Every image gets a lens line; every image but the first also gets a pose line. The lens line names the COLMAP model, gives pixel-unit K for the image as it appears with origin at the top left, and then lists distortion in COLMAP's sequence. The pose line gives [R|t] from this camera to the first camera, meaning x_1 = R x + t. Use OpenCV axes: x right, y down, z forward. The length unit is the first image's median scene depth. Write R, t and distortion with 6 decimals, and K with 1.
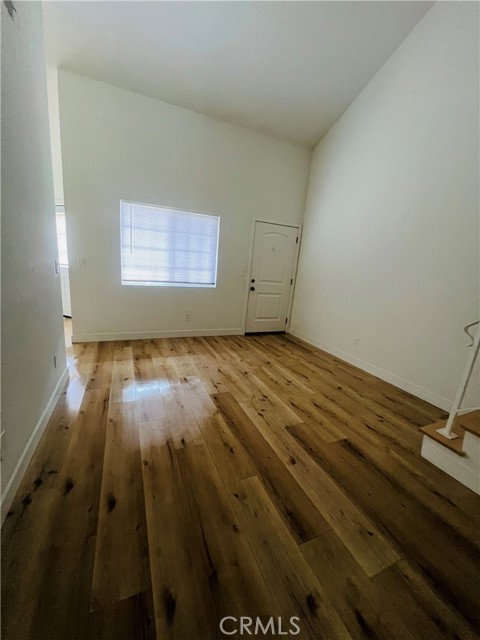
lens RADIAL K [[255.5, 0, 240.0], [0, 255.5, 320.0], [0, 0, 1]] dist [0.000723, -0.000236]
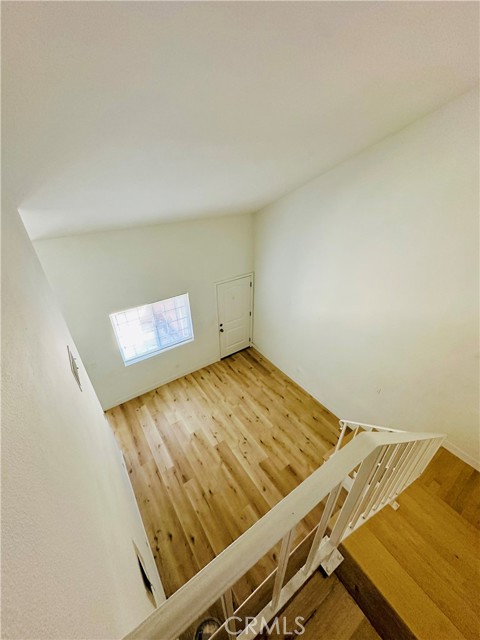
lens RADIAL K [[254.2, 0, 241.2], [0, 254.2, 320.6], [0, 0, 1]] dist [-0.001875, 0.000130]
pose [[0.978157, -0.173783, 0.114057, 0.013311], [0.127529, 0.935003, 0.330917, -0.923237], [-0.164152, -0.309143, 0.936741, -0.318803]]
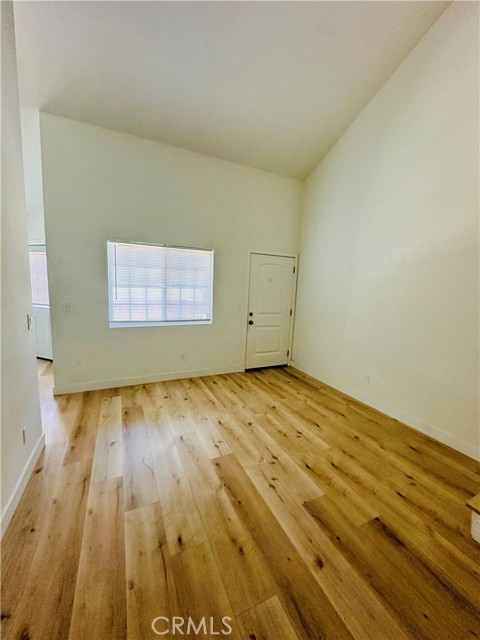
lens RADIAL K [[254.2, 0, 241.2], [0, 254.2, 320.6], [0, 0, 1]] dist [-0.001875, 0.000130]
pose [[0.998736, -0.044418, 0.023509, -0.013058], [0.046137, 0.995847, -0.078483, -0.090461], [-0.019925, 0.079468, 0.996638, 0.099756]]
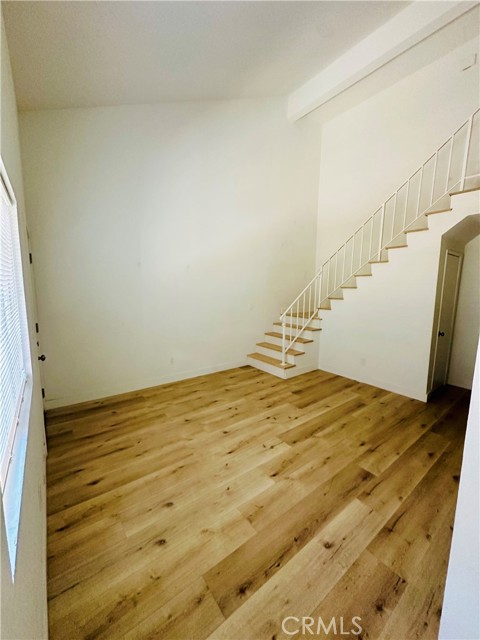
lens RADIAL K [[254.2, 0, 241.2], [0, 254.2, 320.6], [0, 0, 1]] dist [-0.001875, 0.000130]
pose [[-0.235864, -0.212869, 0.948185, -0.780857], [0.185558, 0.947896, 0.258962, -0.390366], [-0.953906, 0.237023, -0.184075, 1.112446]]
